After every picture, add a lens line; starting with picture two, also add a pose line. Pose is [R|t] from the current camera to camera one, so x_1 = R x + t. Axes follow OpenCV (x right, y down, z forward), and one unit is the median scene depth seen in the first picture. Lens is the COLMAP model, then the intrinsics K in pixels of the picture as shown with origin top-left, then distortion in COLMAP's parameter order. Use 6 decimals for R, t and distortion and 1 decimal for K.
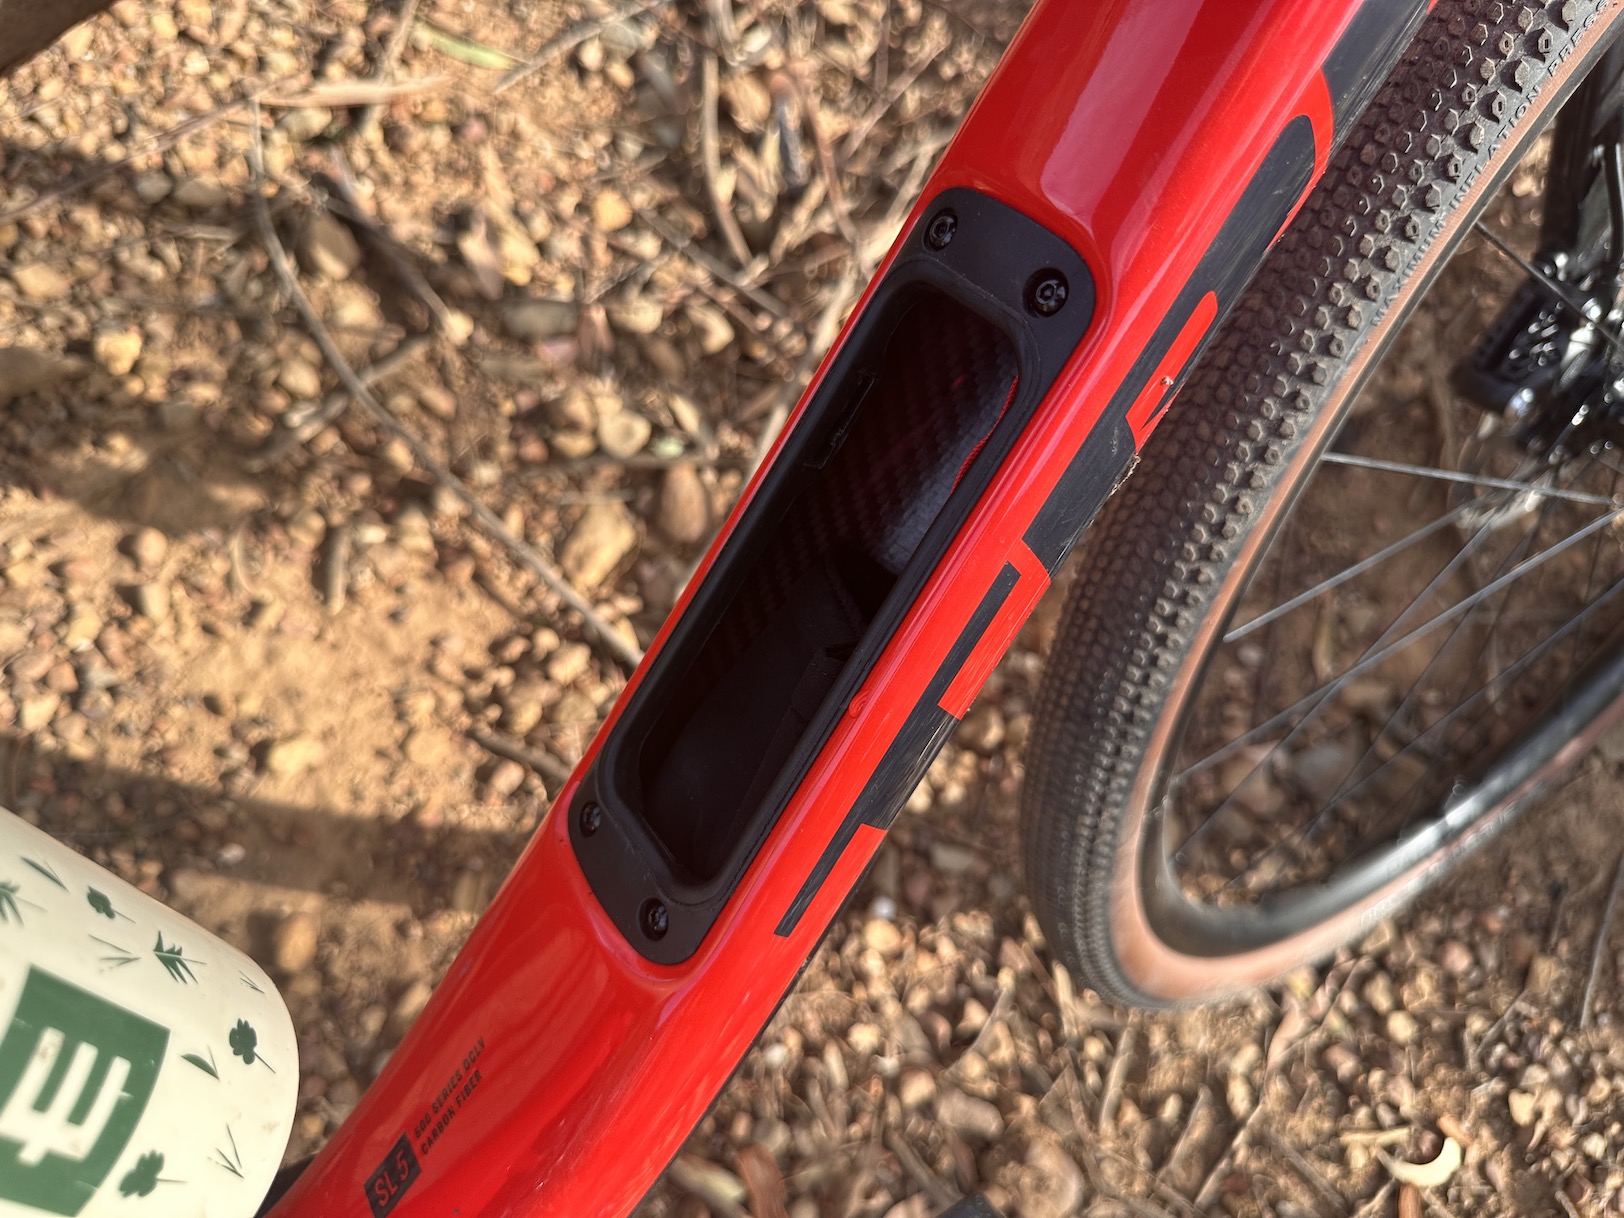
lens RADIAL K [[1208.0, 0, 812.0], [0, 1208.0, 609.0], [0, 0, 1]] dist [-0.025377, -0.006415]
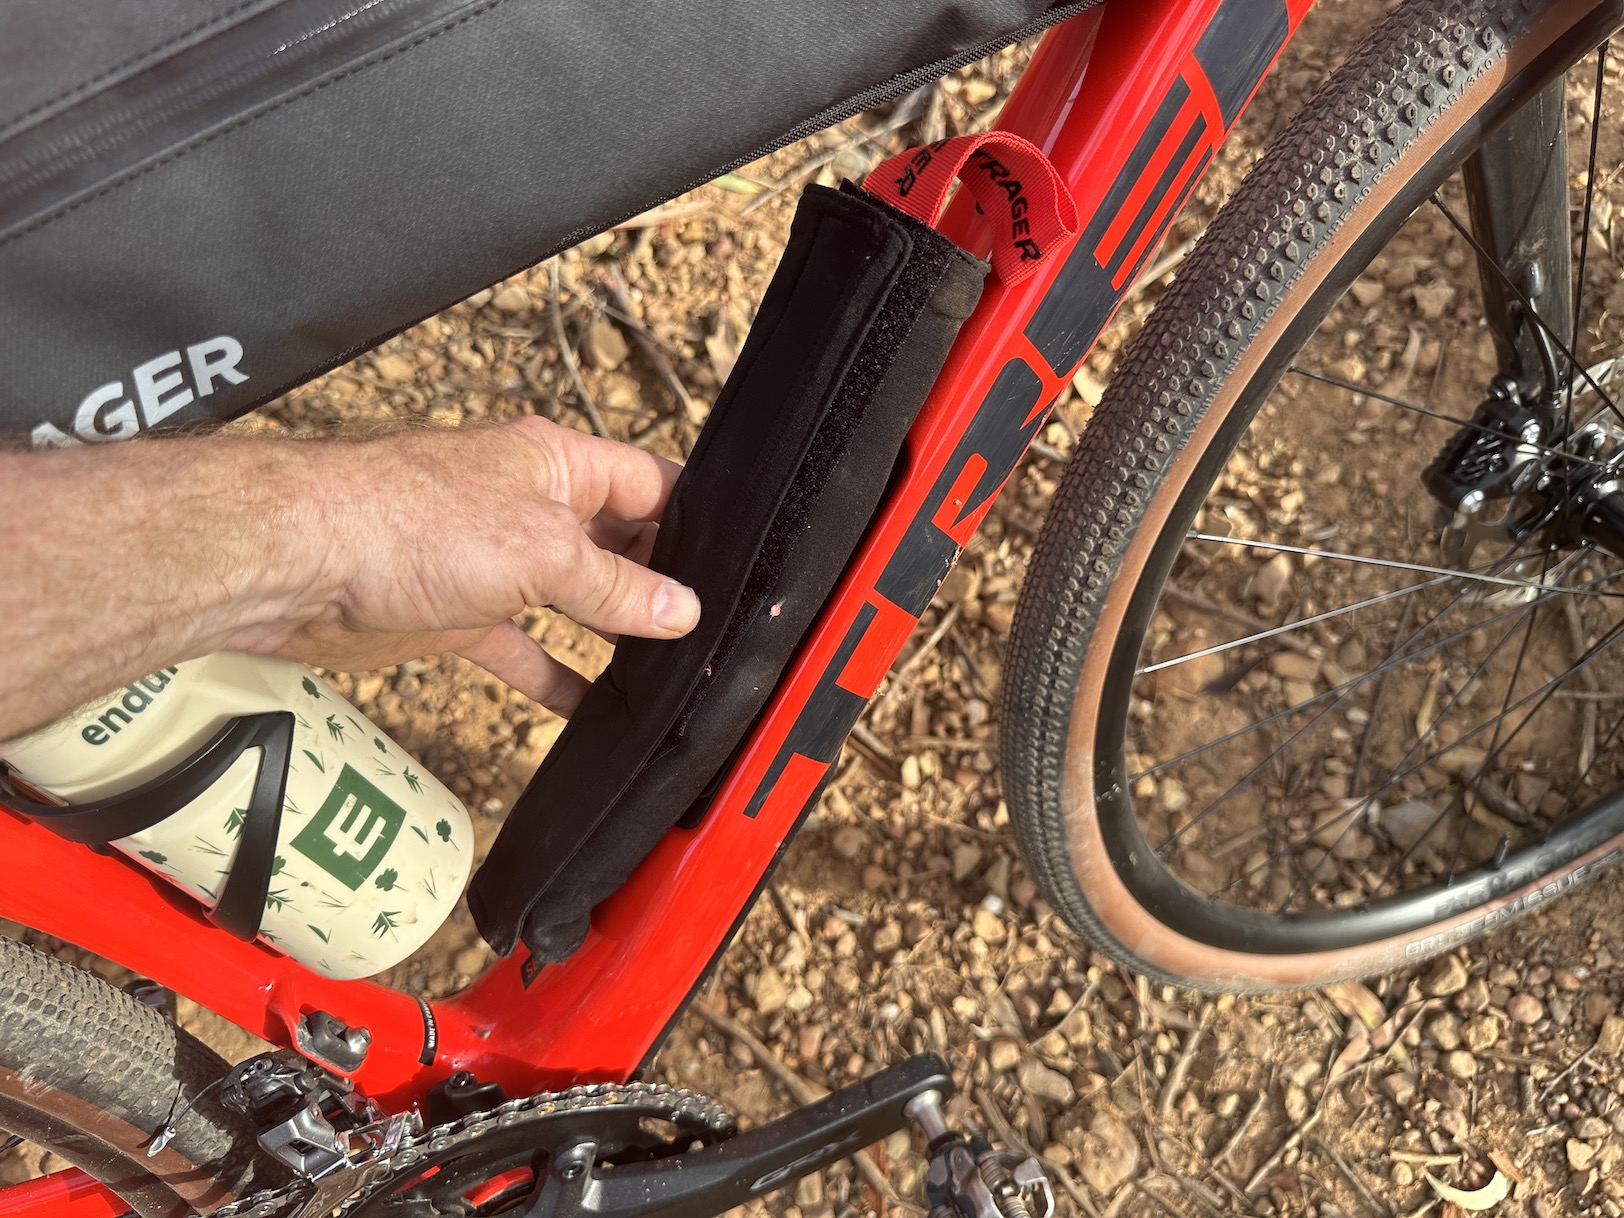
lens RADIAL K [[1191.9, 0, 805.5], [0, 1191.9, 615.8], [0, 0, 1]] dist [0.035012, -0.072073]
pose [[0.971268, 0.054244, -0.231726, 0.143623], [-0.063968, 0.997350, -0.034652, 0.019736], [0.229232, 0.048480, 0.972164, -0.210048]]
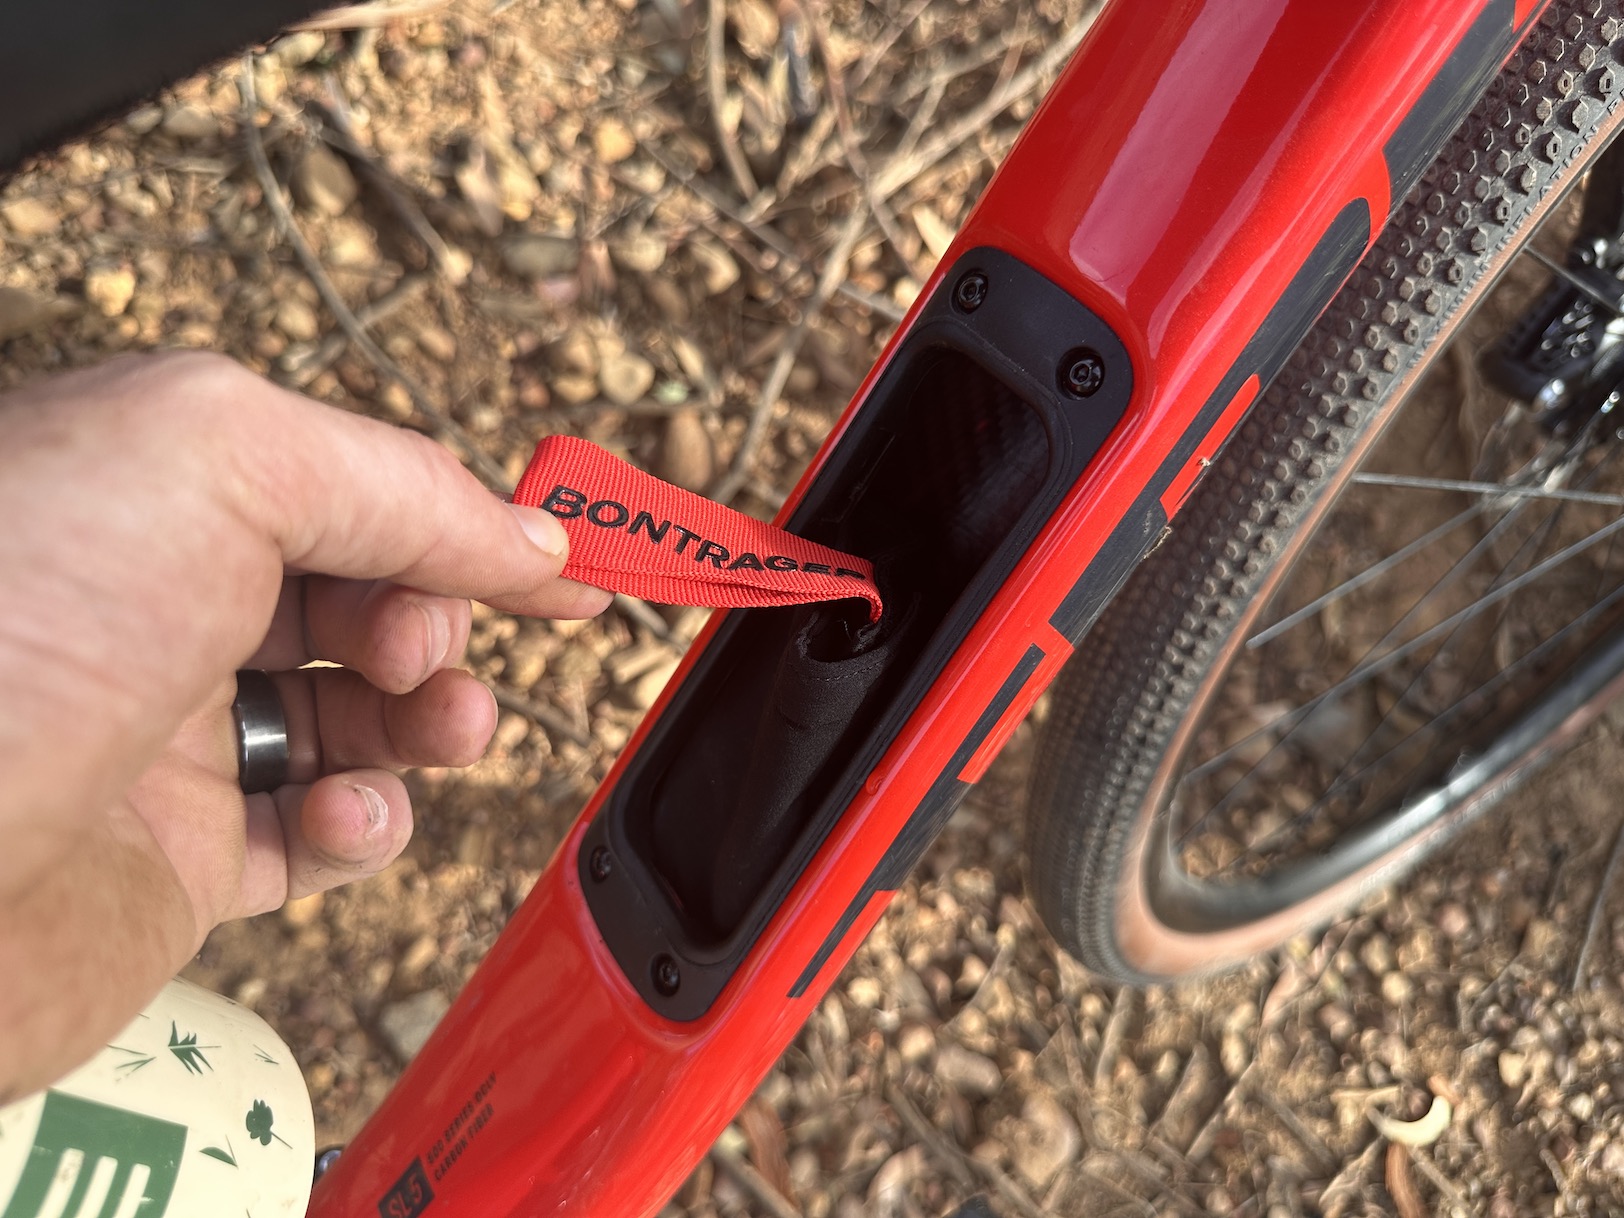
lens RADIAL K [[1215.0, 0, 804.5], [0, 1215.0, 601.3], [0, 0, 1]] dist [-0.032786, 0.001029]
pose [[0.999923, 0.010584, -0.006428, -0.003885], [-0.010106, 0.997472, 0.070341, -0.043128], [0.007156, -0.070271, 0.997502, 0.006817]]
